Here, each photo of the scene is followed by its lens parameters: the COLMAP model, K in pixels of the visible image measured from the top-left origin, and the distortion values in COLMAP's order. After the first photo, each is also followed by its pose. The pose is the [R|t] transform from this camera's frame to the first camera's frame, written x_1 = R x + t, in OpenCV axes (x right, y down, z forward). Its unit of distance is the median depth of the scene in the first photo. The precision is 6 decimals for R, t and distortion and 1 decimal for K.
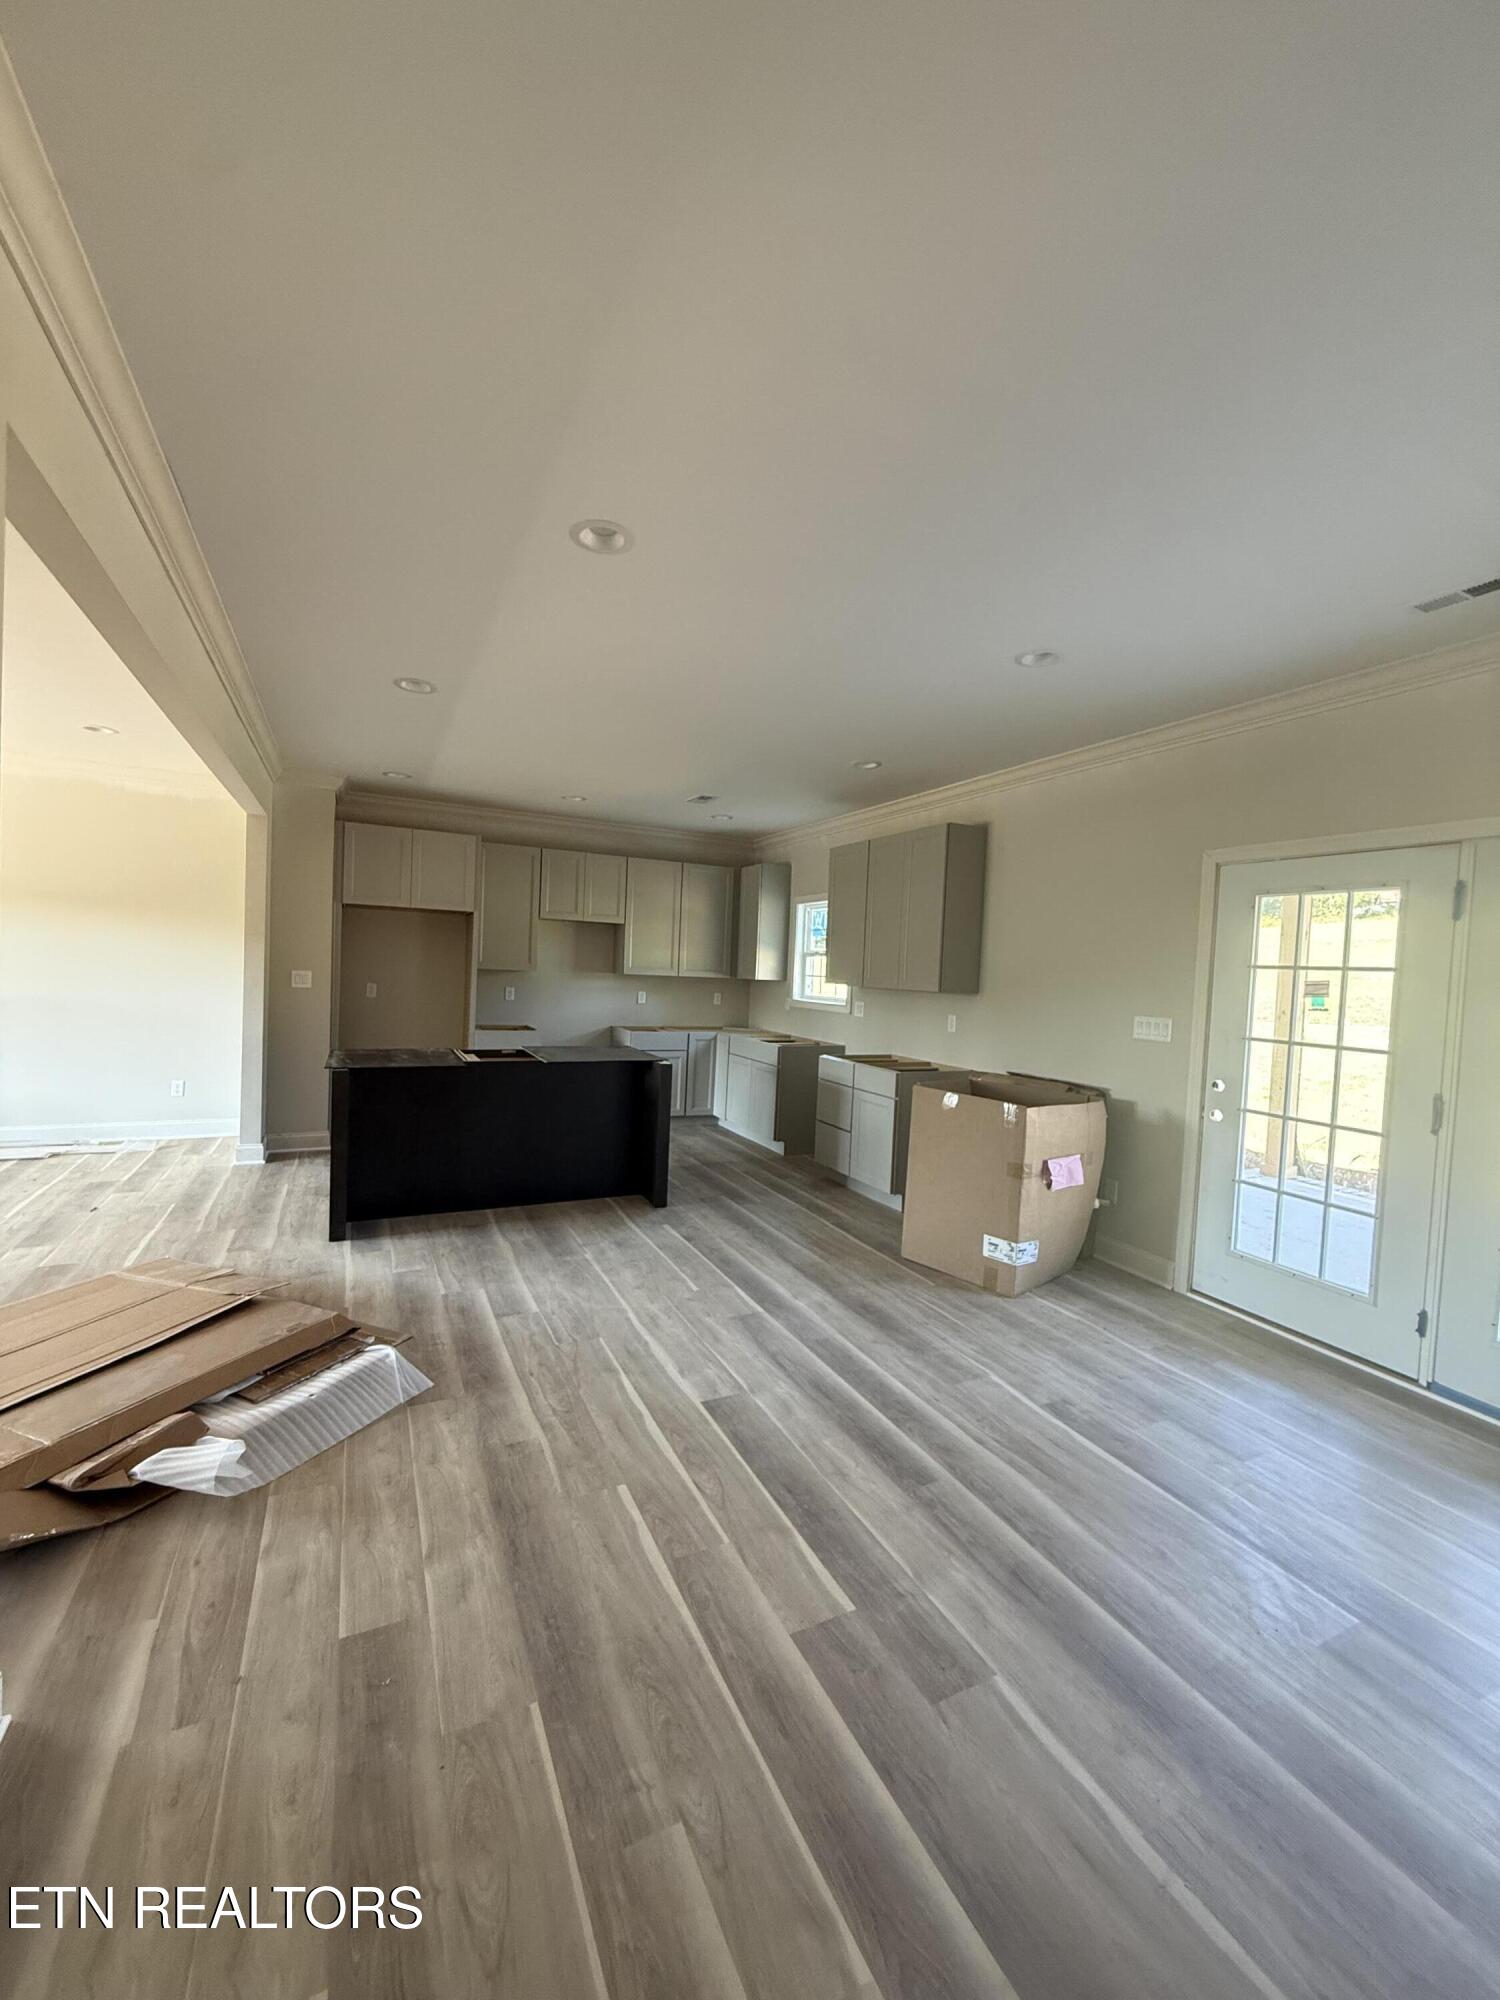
lens RADIAL K [[794.1, 0, 750.0], [0, 794.1, 1000.0], [0, 0, 1]] dist [-0.000561, -0.000404]
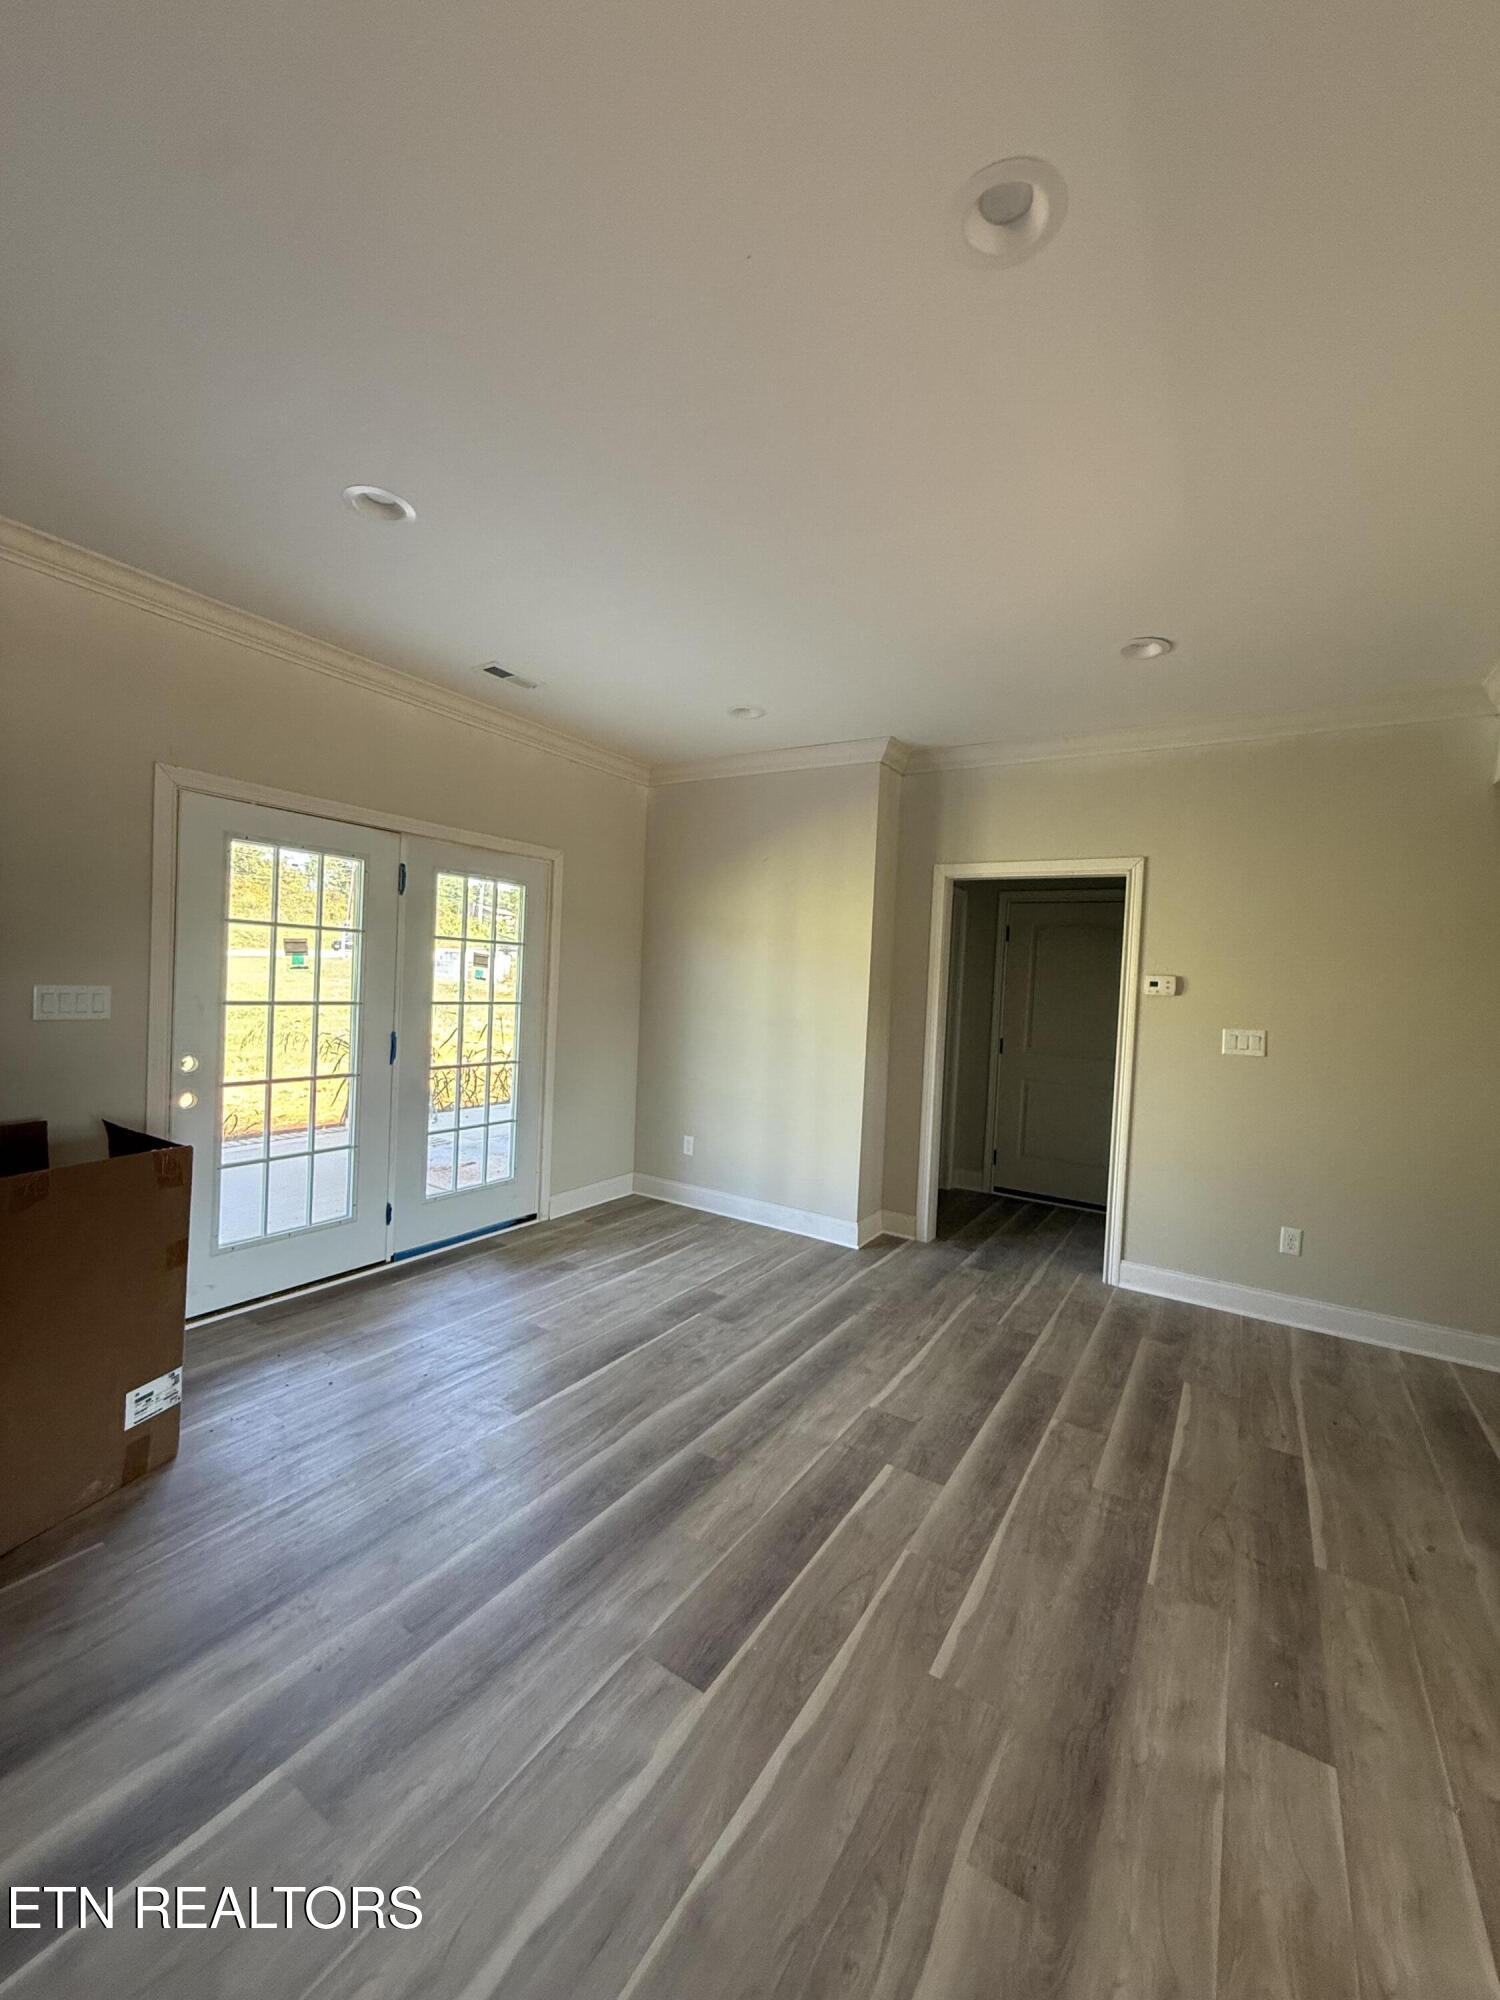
lens RADIAL K [[794.1, 0, 750.0], [0, 794.1, 1000.0], [0, 0, 1]] dist [-0.000561, -0.000404]
pose [[-0.517533, -0.091749, 0.850730, -0.594729], [-0.037335, 0.995709, 0.084672, -0.072209], [-0.854848, 0.012059, -0.518738, 1.398391]]
